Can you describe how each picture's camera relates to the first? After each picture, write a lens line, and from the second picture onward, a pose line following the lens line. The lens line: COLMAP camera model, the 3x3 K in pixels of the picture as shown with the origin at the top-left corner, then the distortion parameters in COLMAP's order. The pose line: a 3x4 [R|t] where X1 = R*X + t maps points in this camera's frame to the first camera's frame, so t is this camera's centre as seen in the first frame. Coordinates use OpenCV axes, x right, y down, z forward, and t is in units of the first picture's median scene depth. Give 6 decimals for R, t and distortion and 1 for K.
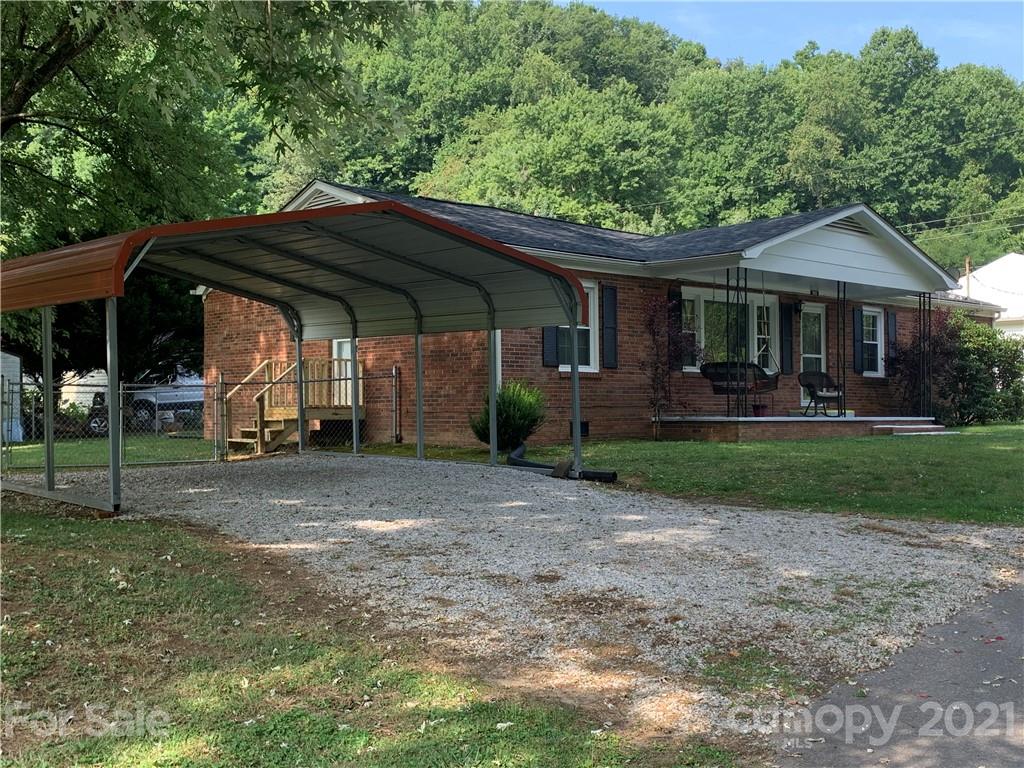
lens RADIAL K [[1128.7, 0, 512.0], [0, 1128.7, 384.0], [0, 0, 1]] dist [0.124333, -0.310186]
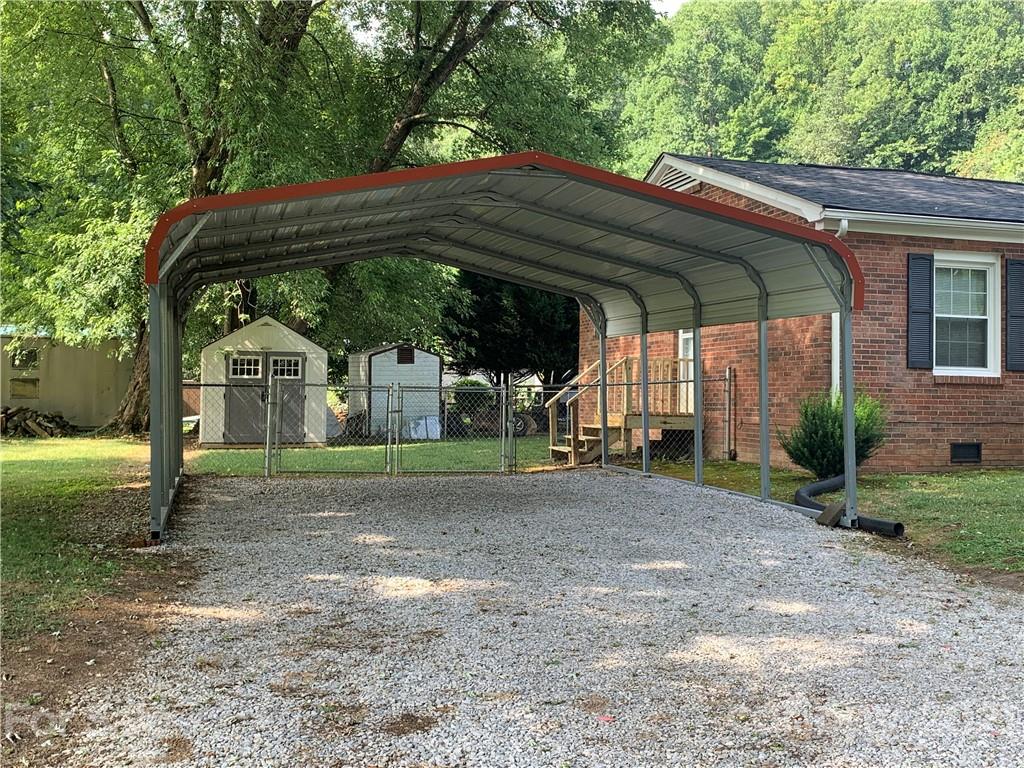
lens RADIAL K [[1128.7, 0, 512.0], [0, 1128.7, 384.0], [0, 0, 1]] dist [0.124333, -0.310186]
pose [[0.889800, 0.011936, -0.456194, 0.110463], [-0.011555, 0.999927, 0.003625, -0.003862], [0.456204, 0.002045, 0.889873, 0.152059]]
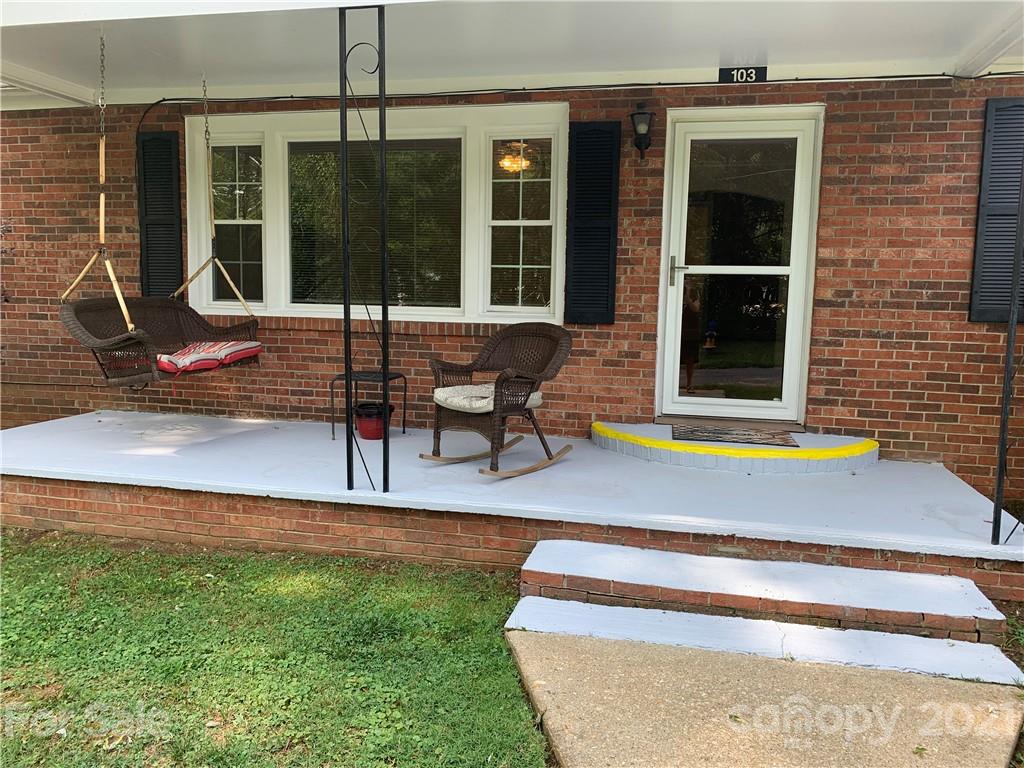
lens RADIAL K [[786.2, 0, 516.0], [0, 786.2, 369.5], [0, 0, 1]] dist [0.063807, -0.090141]
pose [[0.571772, 0.103567, -0.813849, 0.426982], [0.001458, 0.991870, 0.127245, -0.025670], [0.820411, -0.073942, 0.566973, 0.823241]]
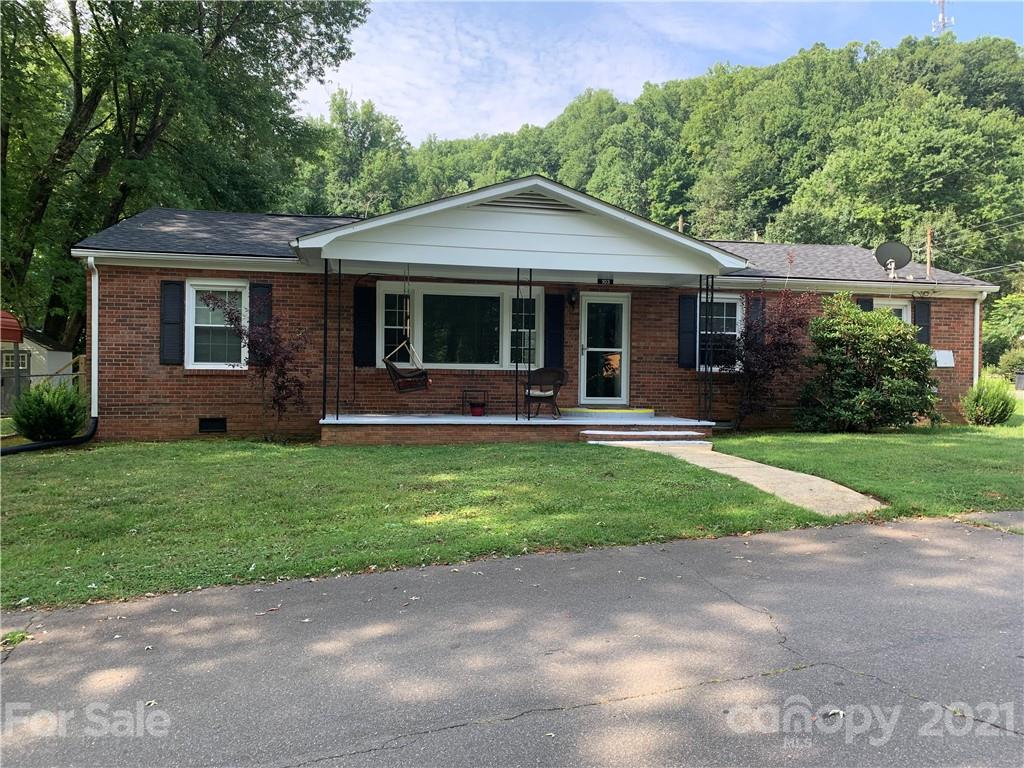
lens RADIAL K [[786.2, 0, 516.0], [0, 786.2, 369.5], [0, 0, 1]] dist [0.063807, -0.090141]
pose [[0.857841, 0.008942, -0.513838, 0.538324], [-0.003095, 0.999920, 0.012233, -0.016325], [0.513906, -0.008904, 0.857800, 0.421621]]
